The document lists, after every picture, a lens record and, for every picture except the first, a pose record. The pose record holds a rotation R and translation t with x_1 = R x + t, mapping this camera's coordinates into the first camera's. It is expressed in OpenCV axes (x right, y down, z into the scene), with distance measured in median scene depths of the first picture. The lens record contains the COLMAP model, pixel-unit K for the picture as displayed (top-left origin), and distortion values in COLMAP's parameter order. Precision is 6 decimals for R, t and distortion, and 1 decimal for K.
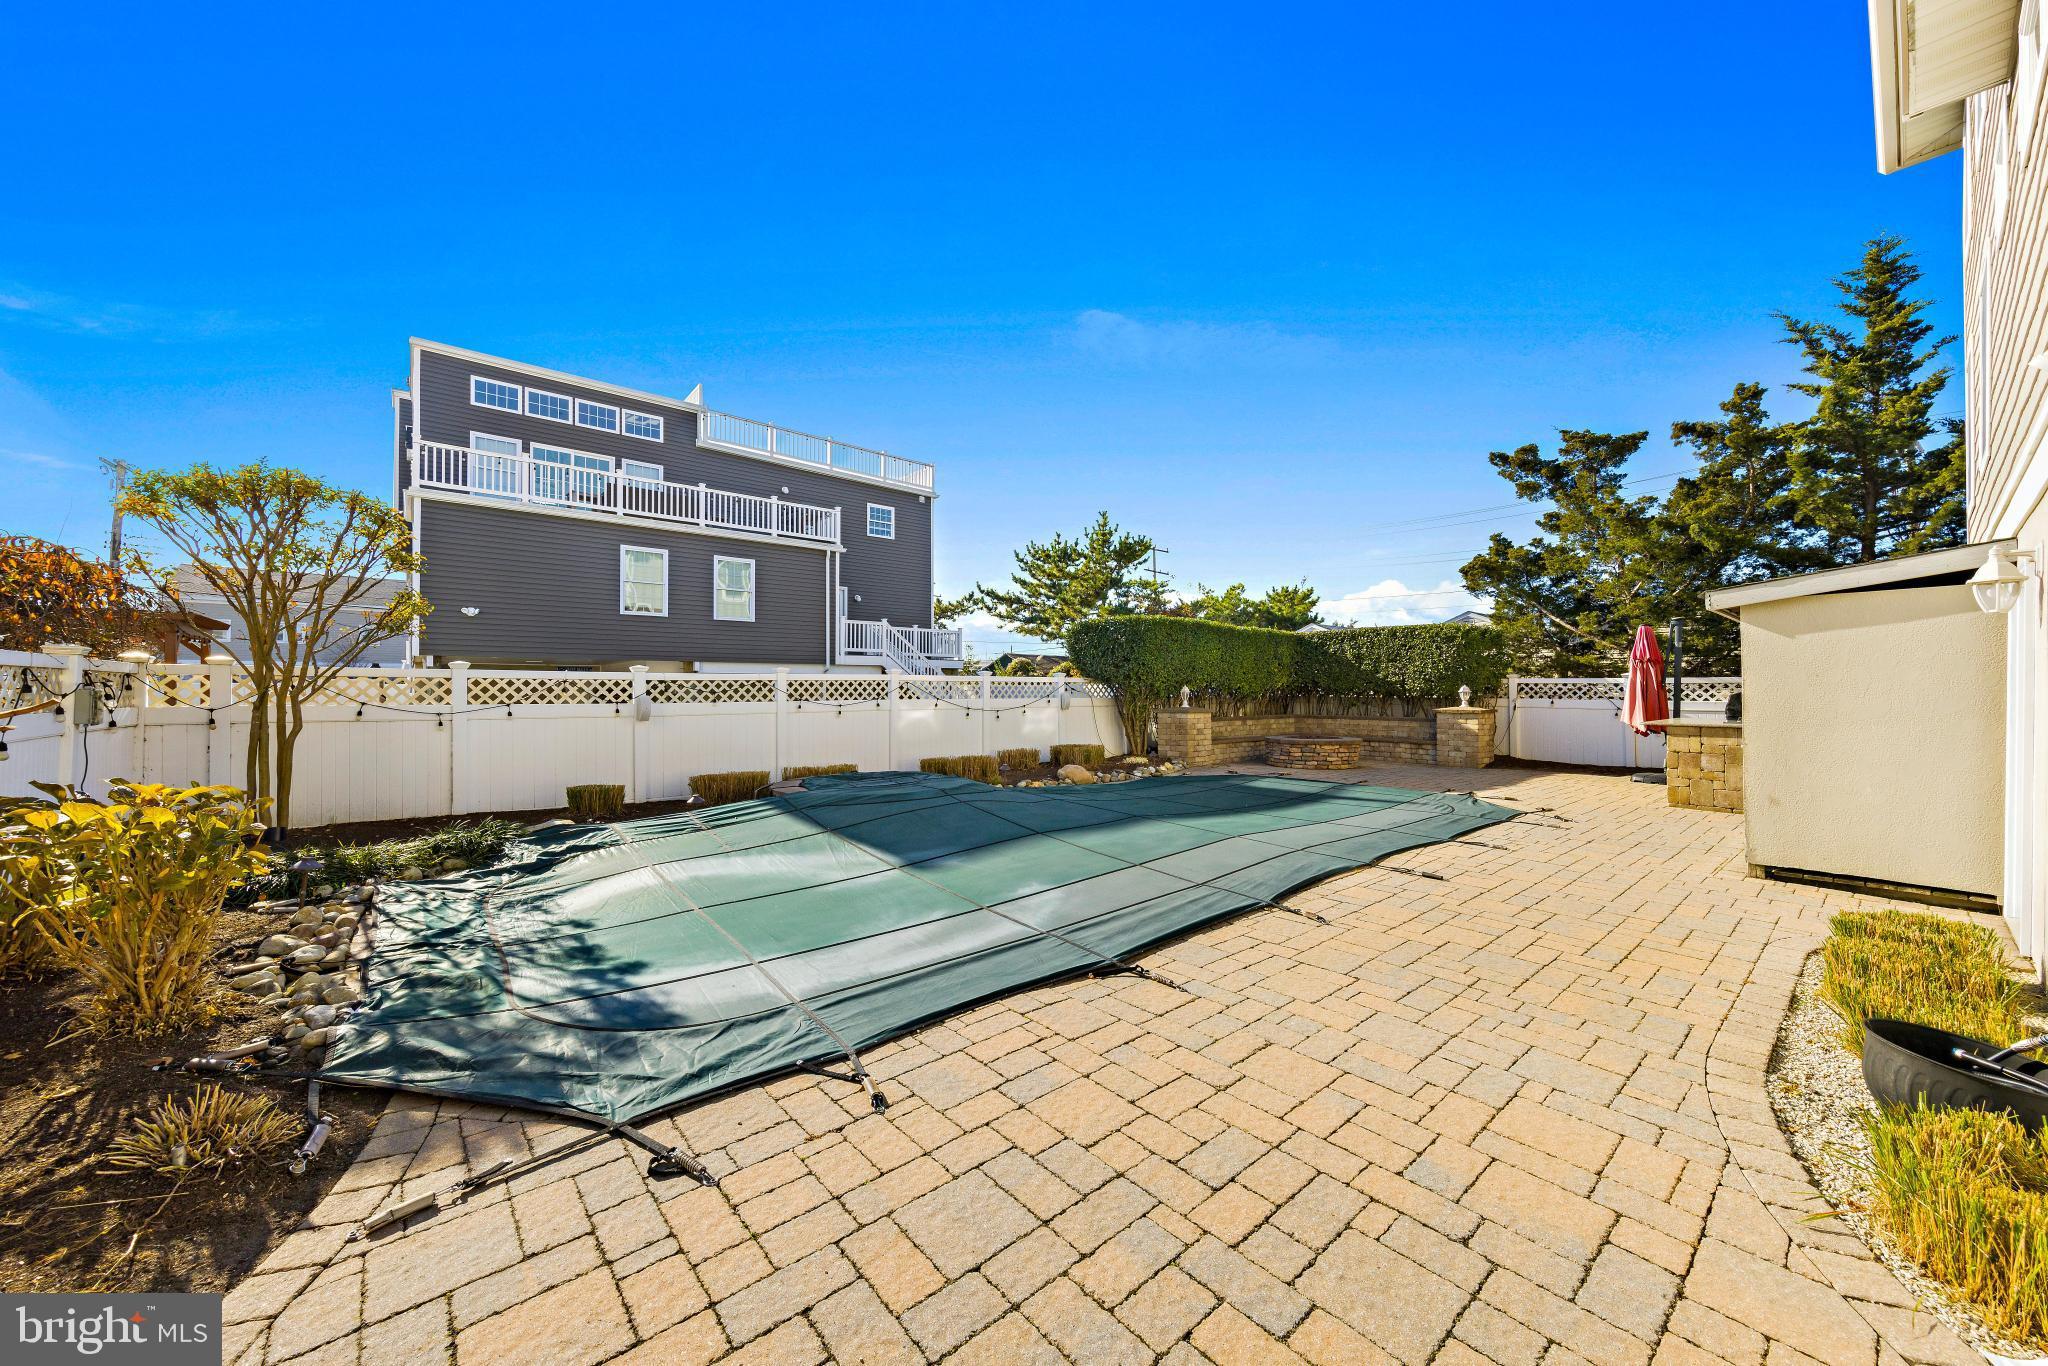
lens RADIAL K [[739.5, 0, 1030.7], [0, 739.5, 685.8], [0, 0, 1]] dist [0.000814, 0.000015]
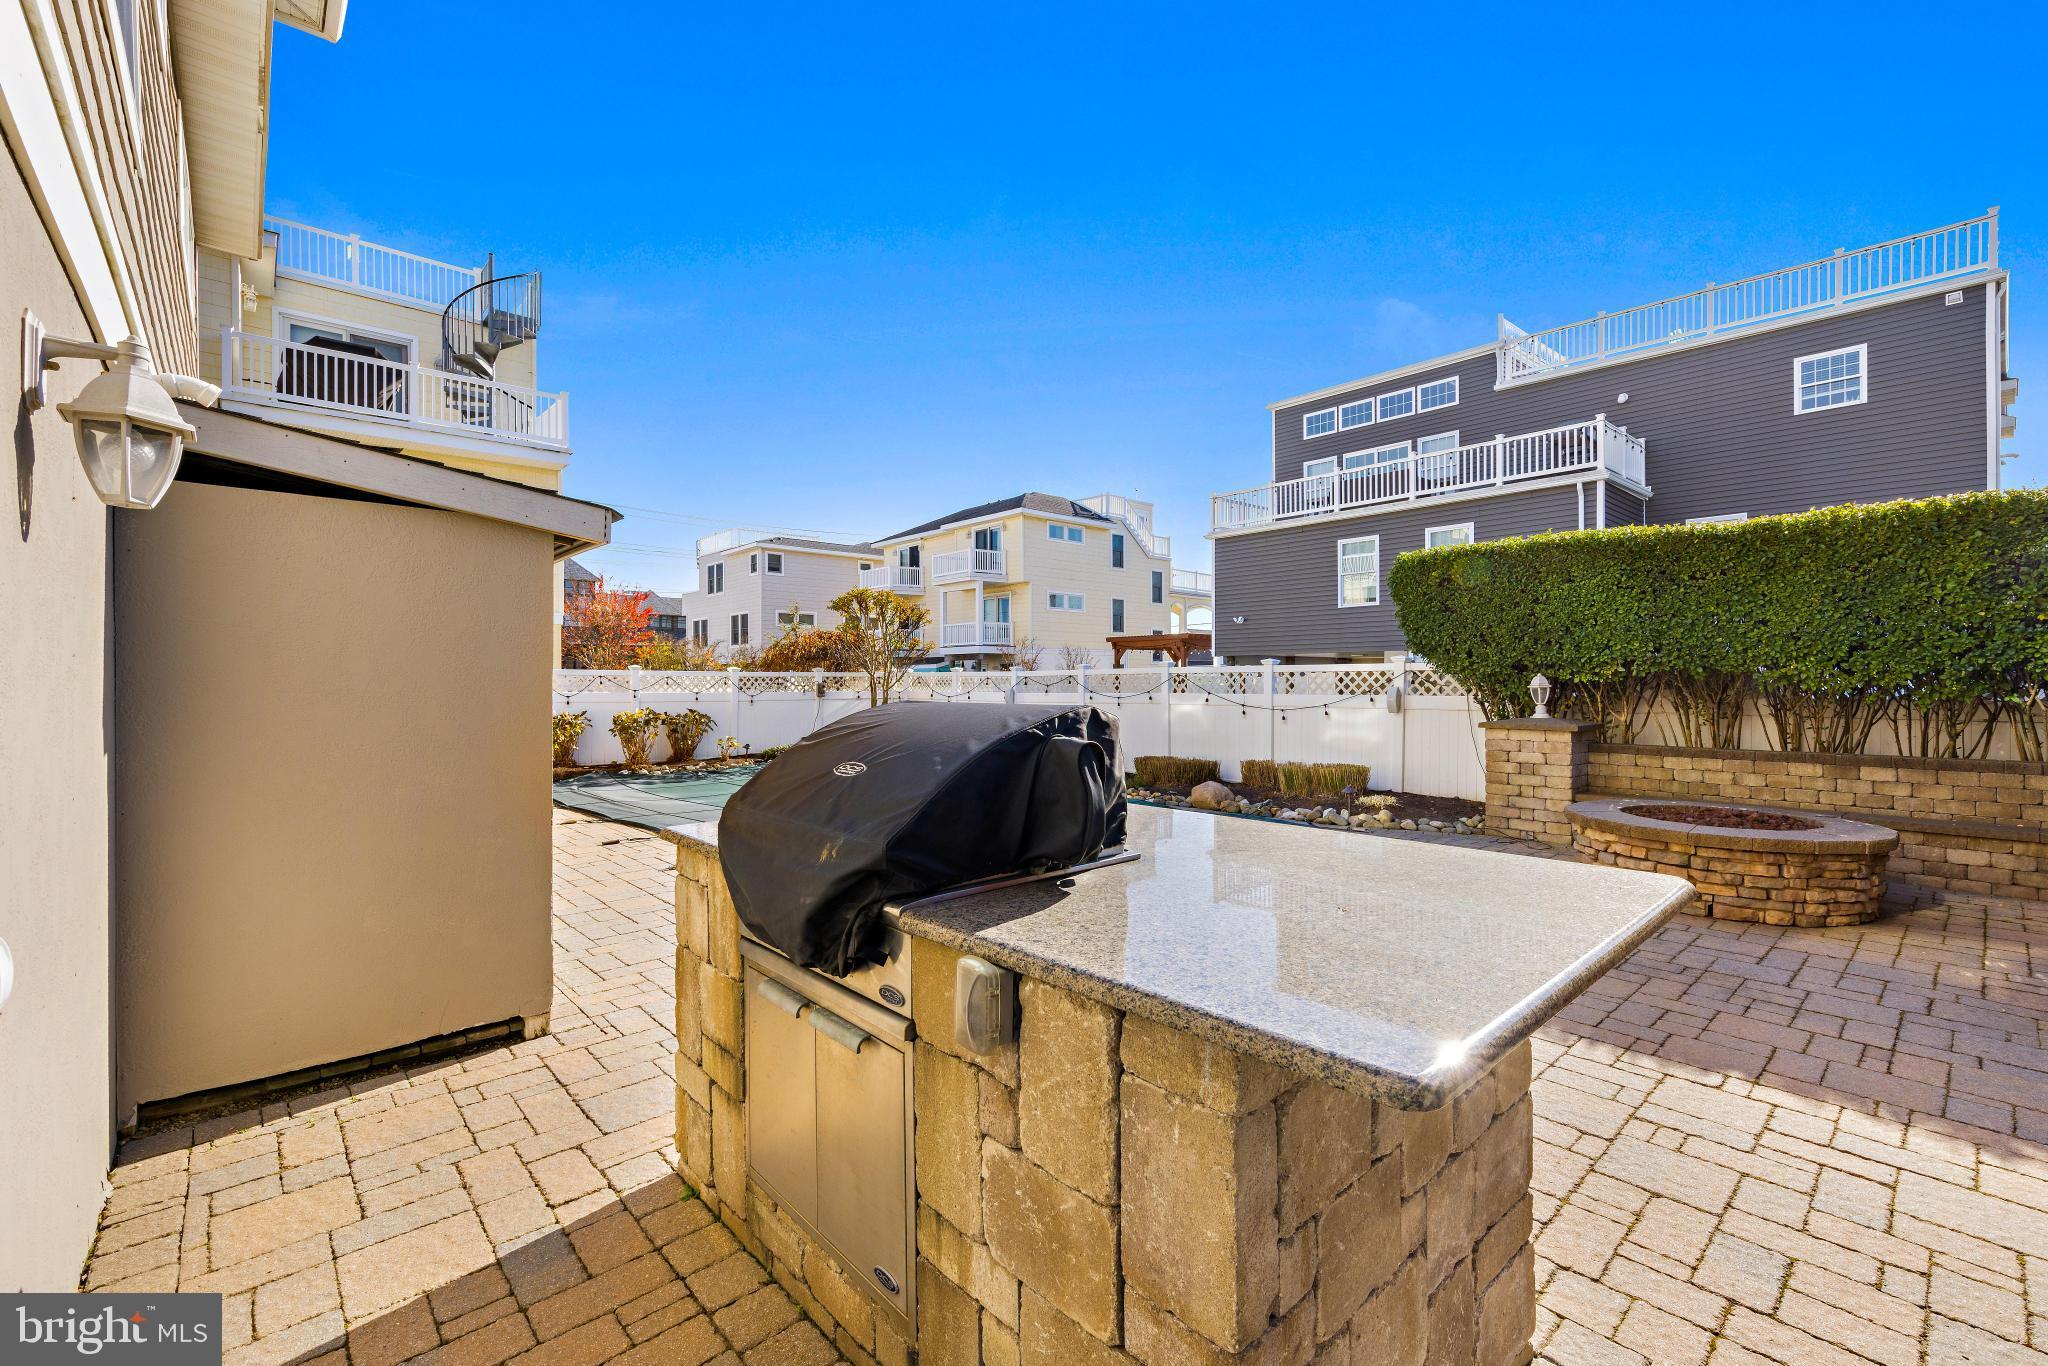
lens RADIAL K [[859.6, 0, 1014.5], [0, 859.6, 683.3], [0, 0, 1]] dist [0.010328, 0.001175]
pose [[0.023243, 0.003859, -0.999722, 0.589831], [0.006688, 0.999970, 0.004016, 0.000546], [0.999707, -0.006780, 0.023216, 0.484557]]
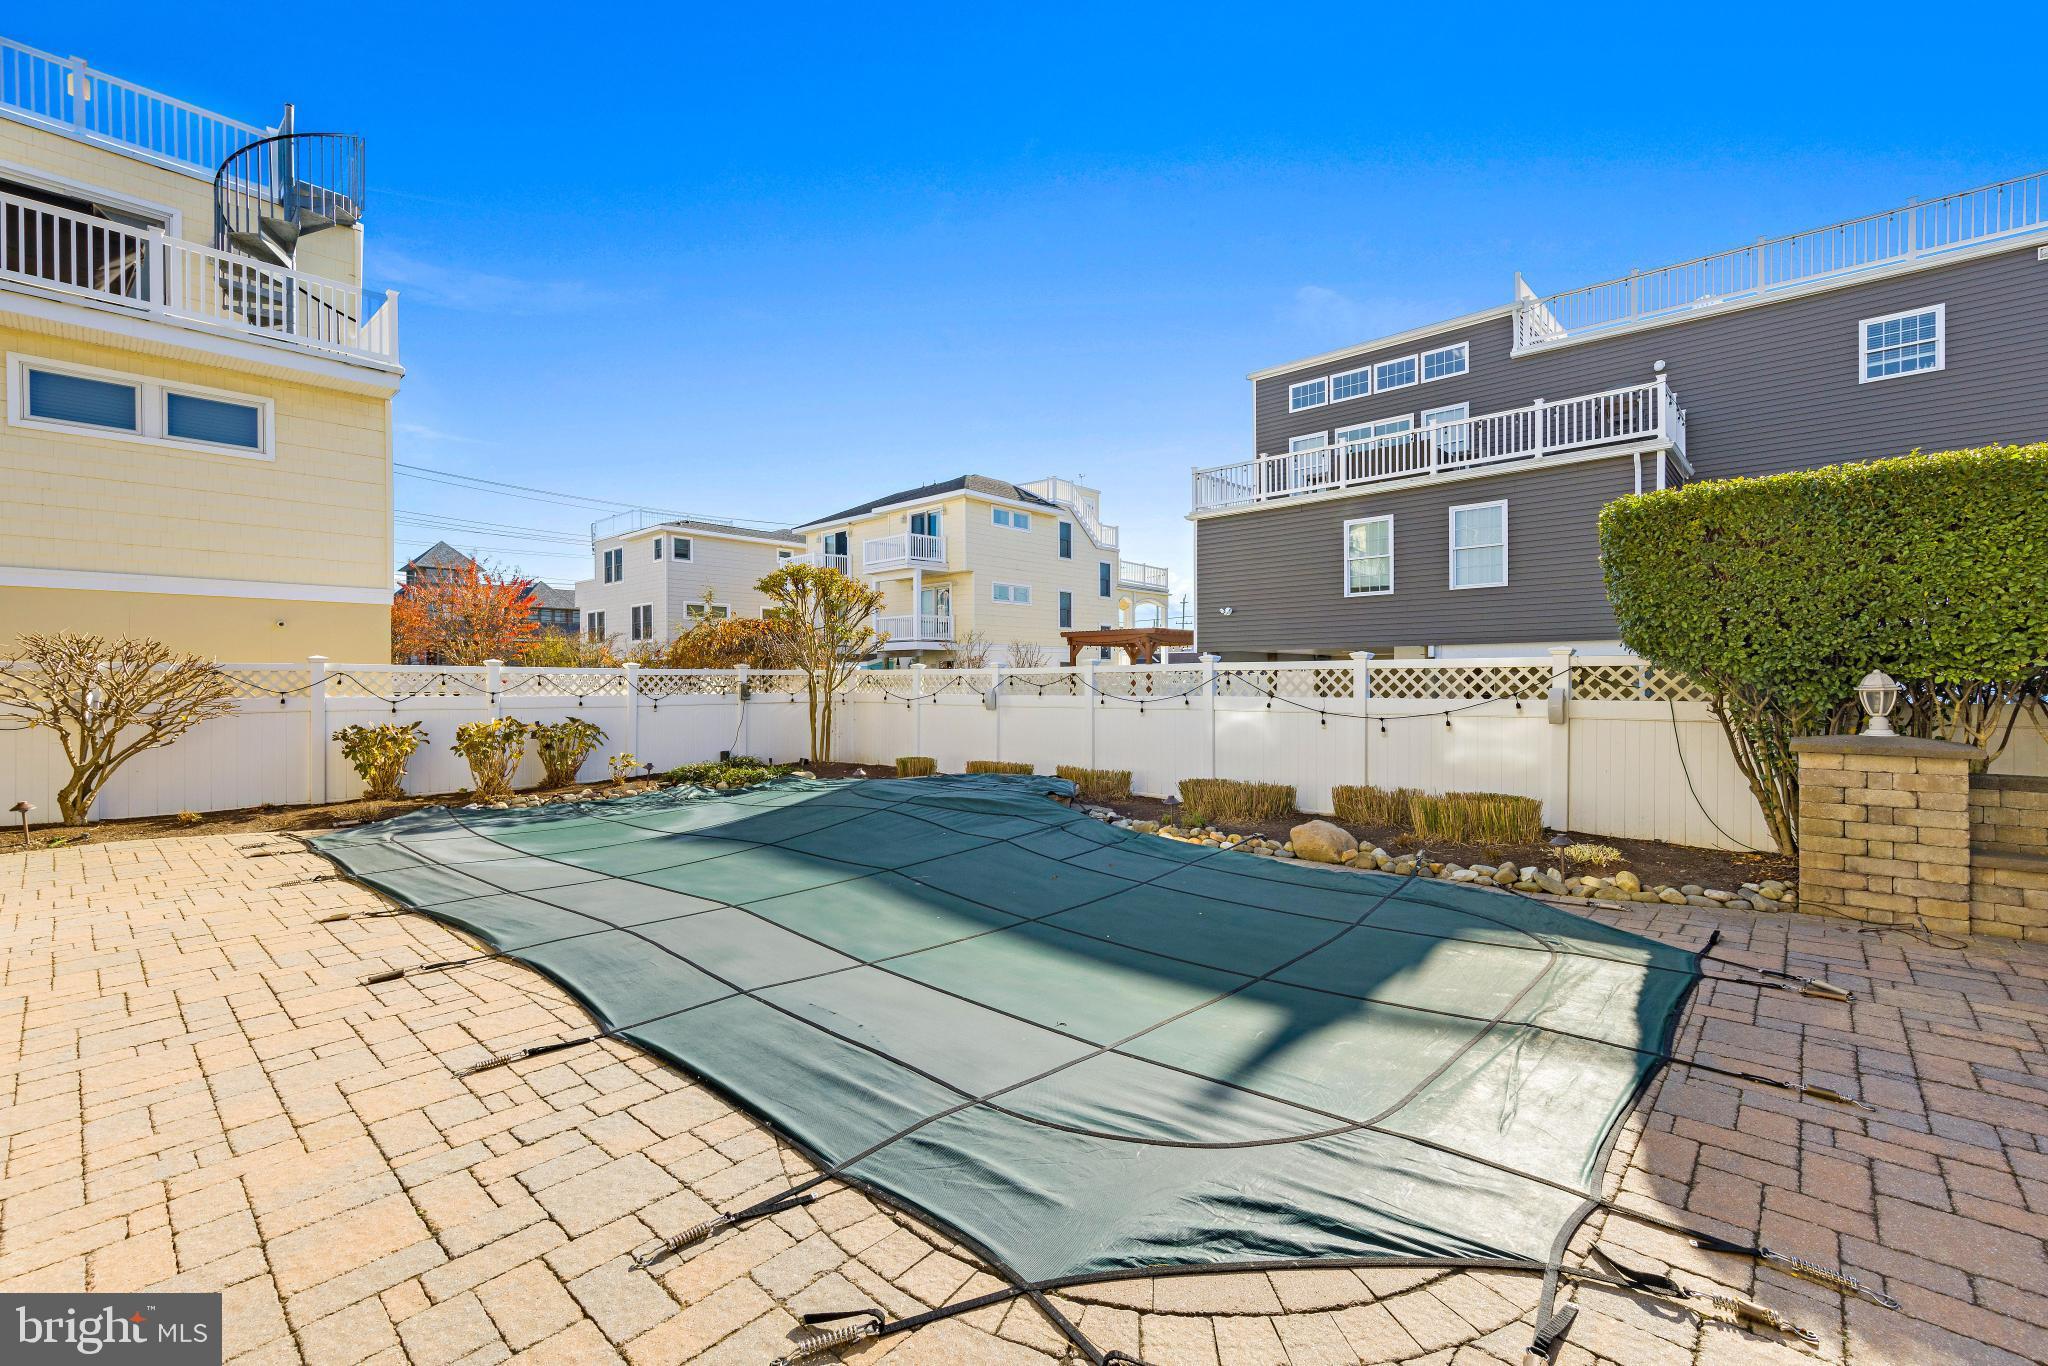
lens RADIAL K [[859.6, 0, 1016.9], [0, 859.6, 682.8], [0, 0, 1]] dist [0.010328, 0.001175]
pose [[0.123633, 0.004612, -0.992317, 0.415915], [0.006700, 0.999963, 0.005483, -0.000003], [0.992305, -0.007326, 0.123598, 0.435825]]
